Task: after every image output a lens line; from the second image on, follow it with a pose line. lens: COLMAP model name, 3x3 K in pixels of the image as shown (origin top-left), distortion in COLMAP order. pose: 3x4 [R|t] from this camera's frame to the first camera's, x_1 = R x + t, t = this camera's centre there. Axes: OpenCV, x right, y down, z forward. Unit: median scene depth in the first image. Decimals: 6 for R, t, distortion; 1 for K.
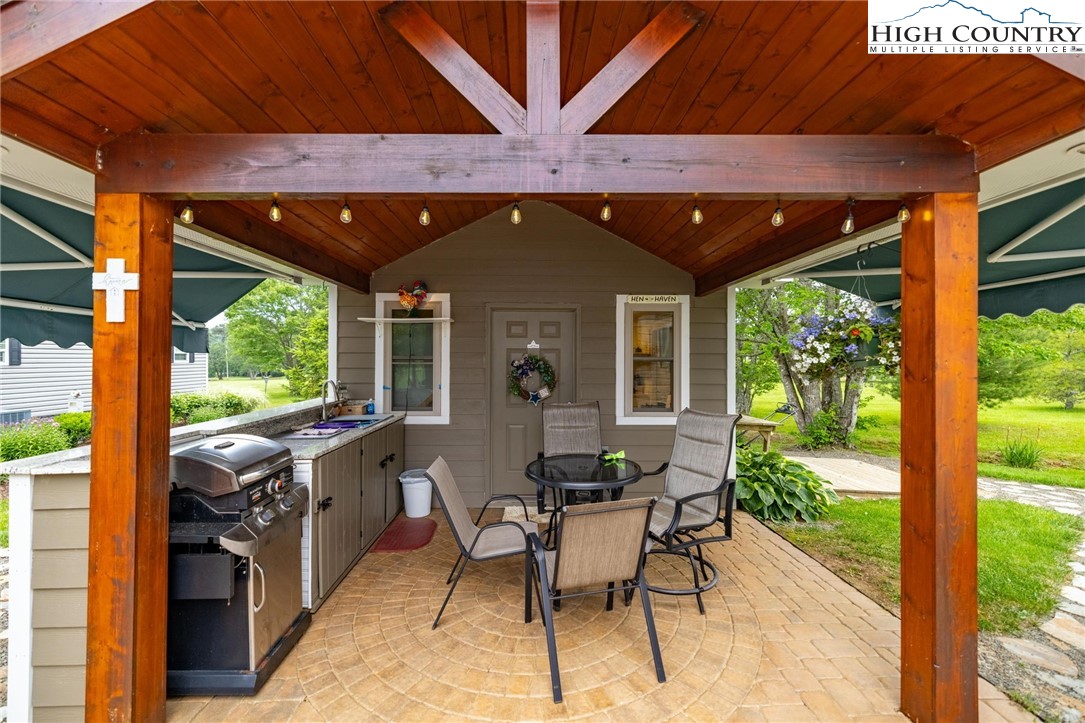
lens RADIAL K [[453.2, 0, 537.3], [0, 453.2, 355.6], [0, 0, 1]] dist [-0.001945, 0.000074]
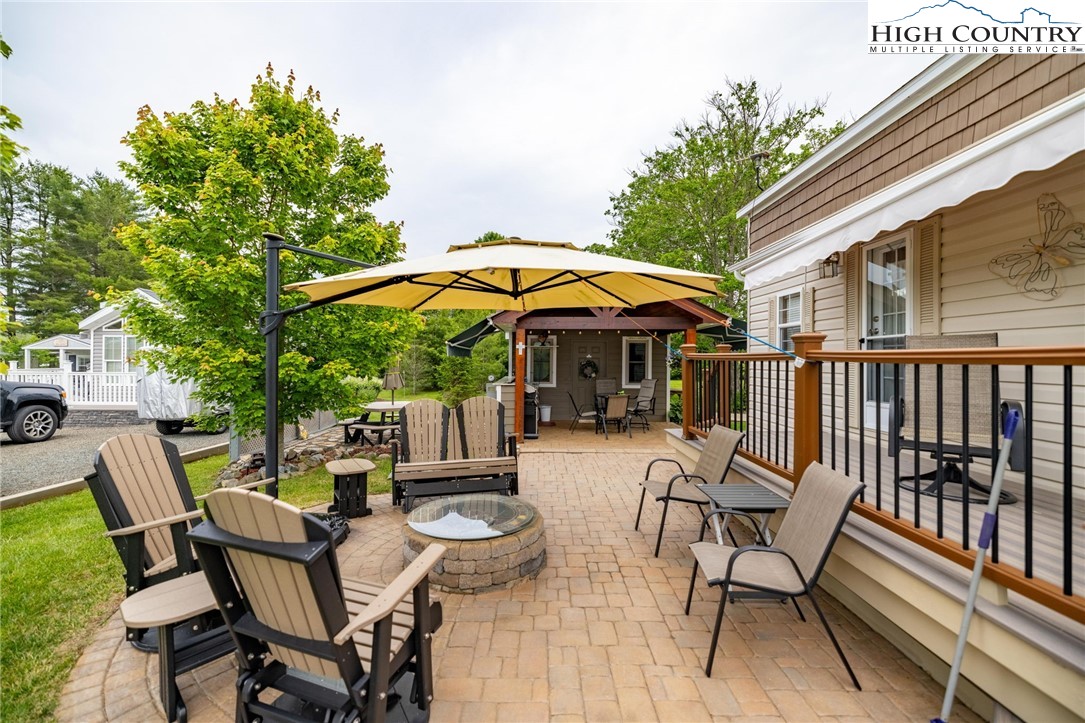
lens RADIAL K [[453.2, 0, 533.6], [0, 453.2, 359.7], [0, 0, 1]] dist [-0.001945, 0.000074]
pose [[0.999463, 0.007172, -0.031989, -0.234445], [-0.006864, 0.999929, 0.009730, -0.026413], [0.032056, -0.009505, 0.999441, -1.507606]]
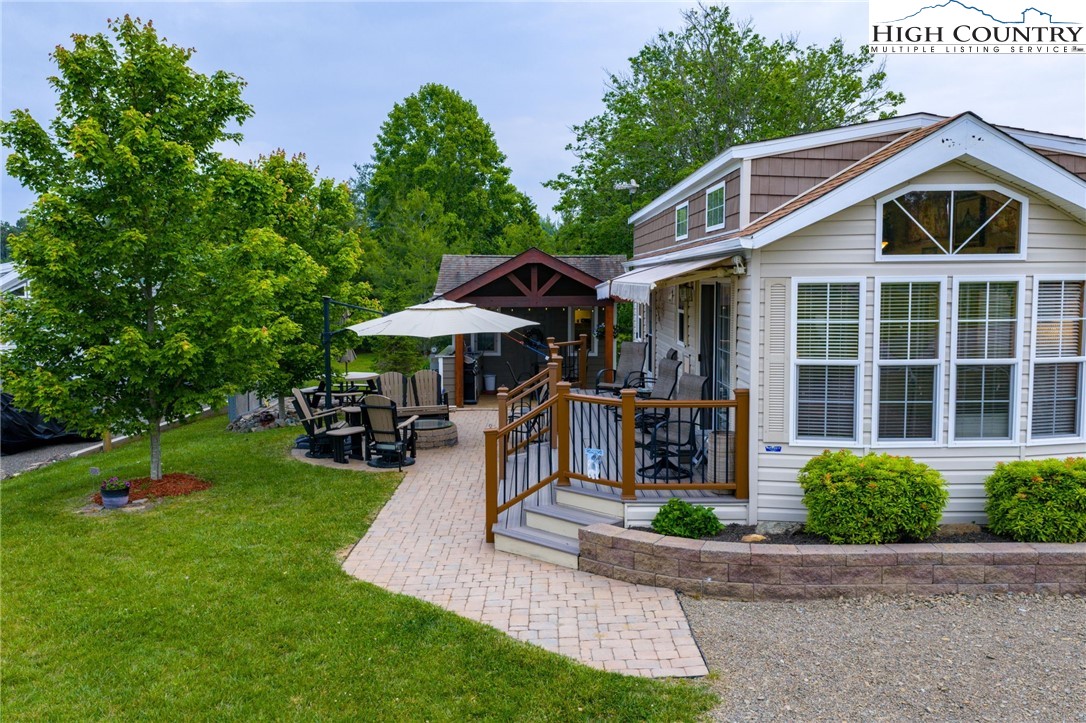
lens RADIAL K [[908.6, 0, 542.9], [0, 908.6, 359.7], [0, 0, 1]] dist [-0.004504, -0.002298]
pose [[0.999947, -0.000243, -0.010309, 0.089674], [0.001240, 0.995306, 0.096774, -0.306399], [0.010237, -0.096782, 0.995253, -3.910882]]
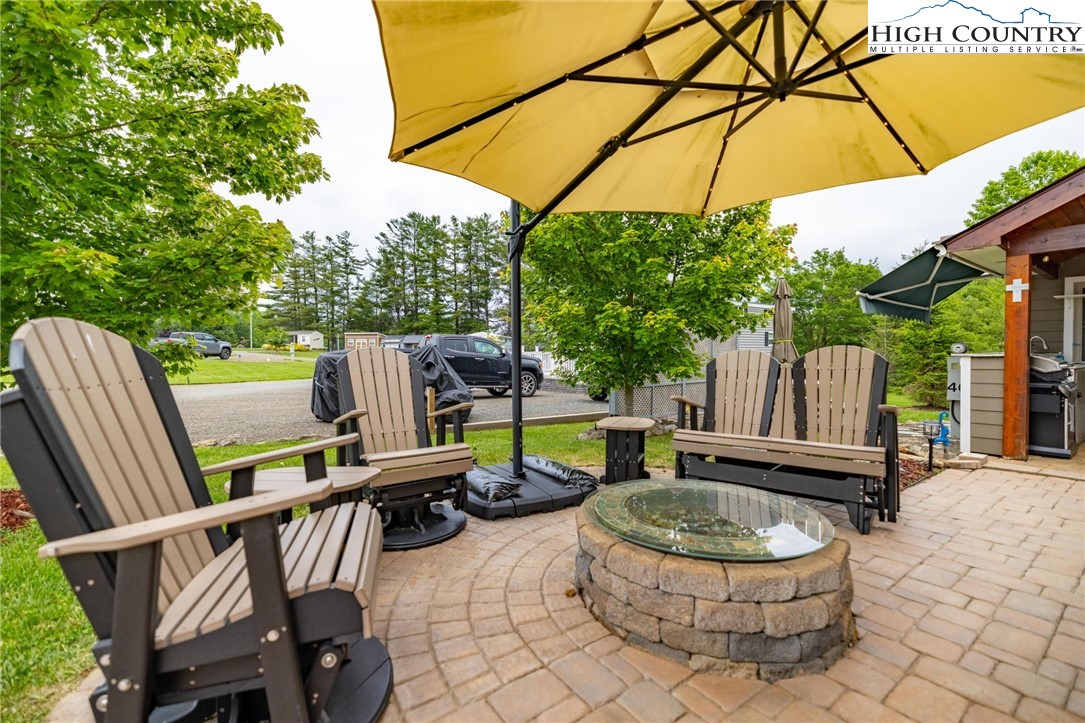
lens RADIAL K [[453.2, 0, 534.0], [0, 453.2, 363.3], [0, 0, 1]] dist [-0.001945, 0.000074]
pose [[0.558016, 0.018176, -0.829631, -0.107208], [0.006242, 0.999640, 0.026099, 0.080187], [0.829807, -0.019742, 0.557702, -1.138339]]
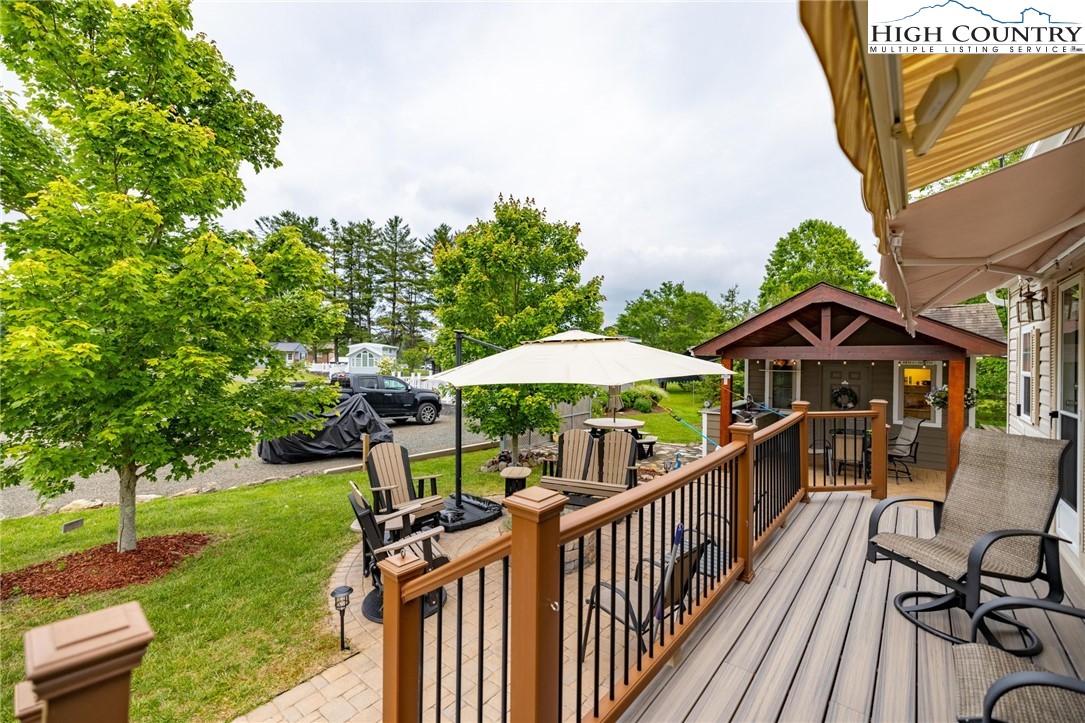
lens RADIAL K [[453.2, 0, 535.3], [0, 453.2, 356.0], [0, 0, 1]] dist [-0.001945, 0.000074]
pose [[0.754630, 0.008008, -0.656101, 0.291492], [-0.004672, 0.999966, 0.006832, -0.157866], [0.656134, -0.002090, 0.754642, -1.585515]]
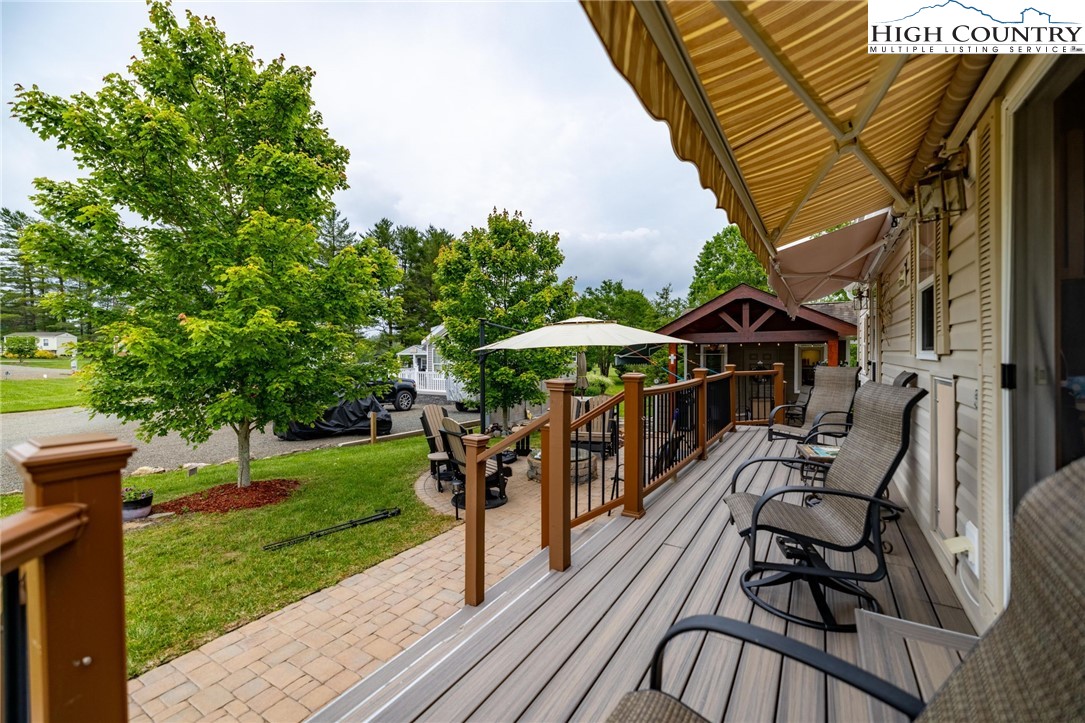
lens RADIAL K [[453.2, 0, 535.5], [0, 453.2, 365.4], [0, 0, 1]] dist [-0.001945, 0.000074]
pose [[0.837722, 0.013274, -0.545936, 0.352740], [0.005936, 0.999424, 0.033409, -0.105697], [0.546065, -0.031228, 0.837161, -2.028315]]
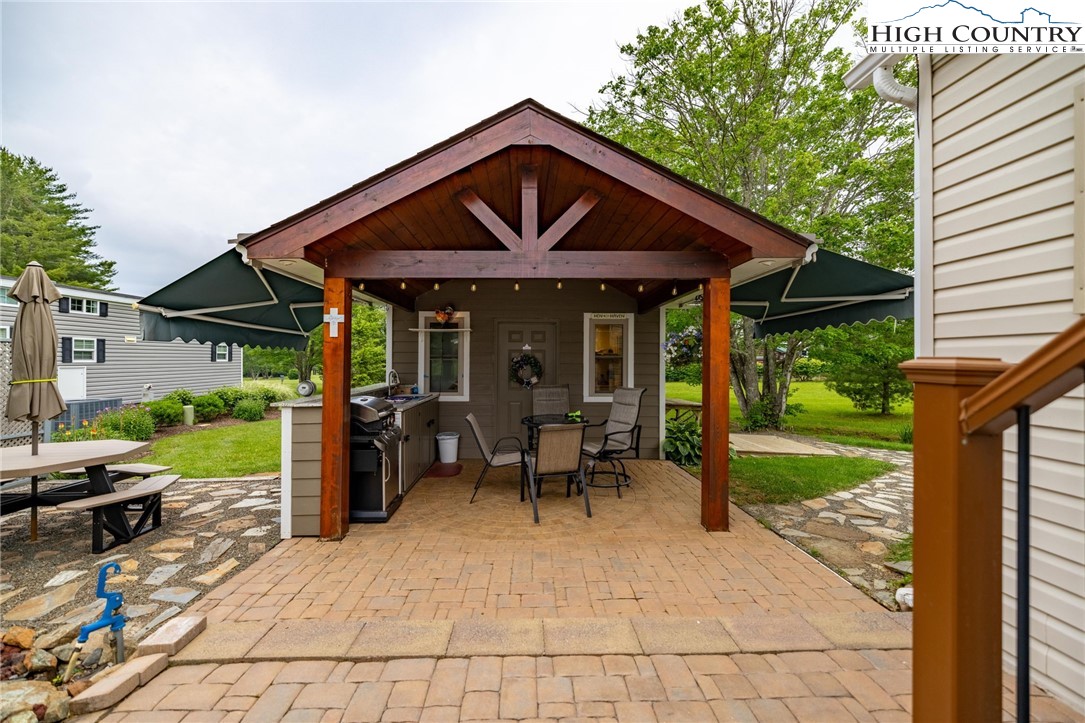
lens RADIAL K [[453.2, 0, 536.3], [0, 453.2, 356.2], [0, 0, 1]] dist [-0.001945, 0.000074]
pose [[0.999978, 0.001972, 0.006405, 0.012239], [-0.001963, 0.999997, -0.001384, 0.007183], [-0.006408, 0.001372, 0.999979, -0.450531]]
